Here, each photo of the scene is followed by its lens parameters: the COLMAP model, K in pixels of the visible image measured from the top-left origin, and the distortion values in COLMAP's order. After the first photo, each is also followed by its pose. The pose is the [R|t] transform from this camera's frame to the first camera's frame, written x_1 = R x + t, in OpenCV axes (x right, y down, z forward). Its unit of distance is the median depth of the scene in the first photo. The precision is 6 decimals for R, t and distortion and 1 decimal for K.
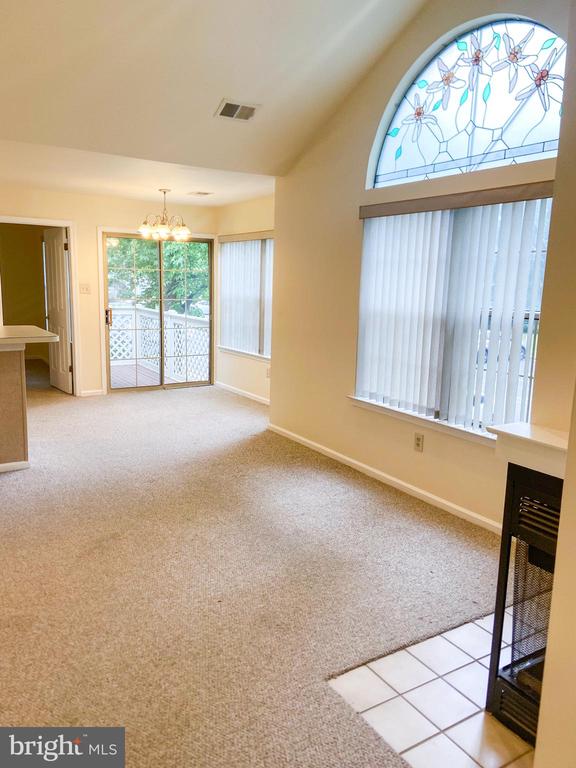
lens RADIAL K [[584.6, 0, 288.0], [0, 584.6, 384.0], [0, 0, 1]] dist [0.128950, -0.161106]
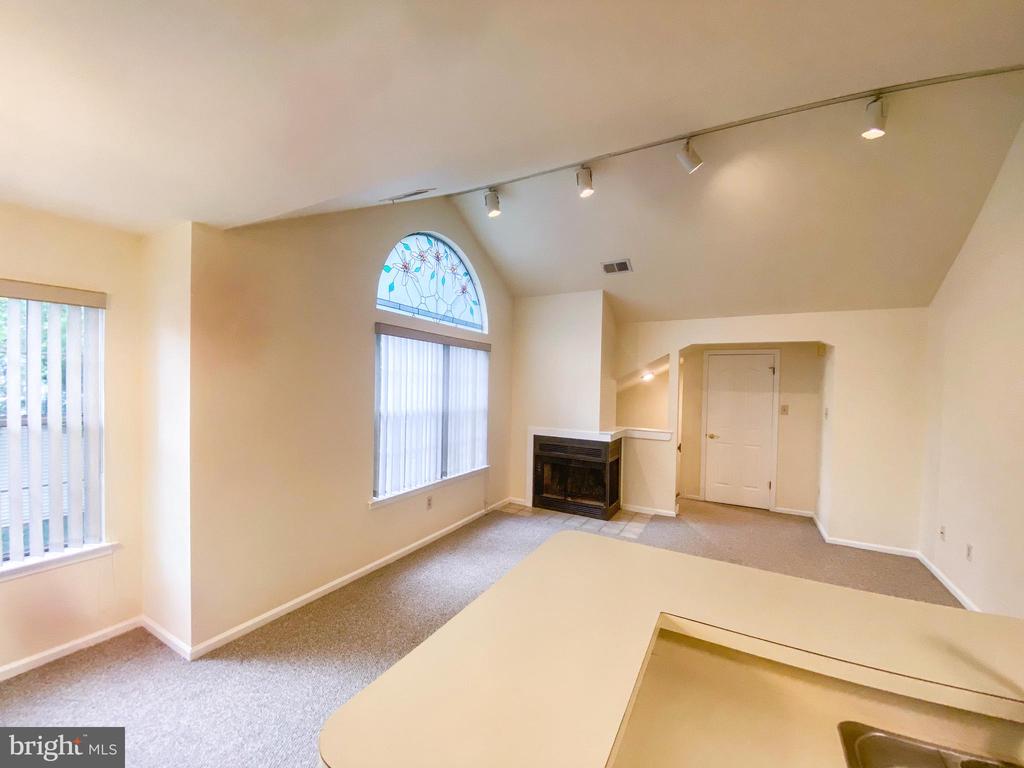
lens RADIAL K [[412.4, 0, 512.0], [0, 412.4, 384.0], [0, 0, 1]] dist [0.097126, -0.000030]
pose [[-0.465304, -0.045378, 0.883987, -0.769594], [0.107889, 0.988331, 0.107524, -0.277820], [-0.878551, 0.145403, -0.454979, 1.307696]]
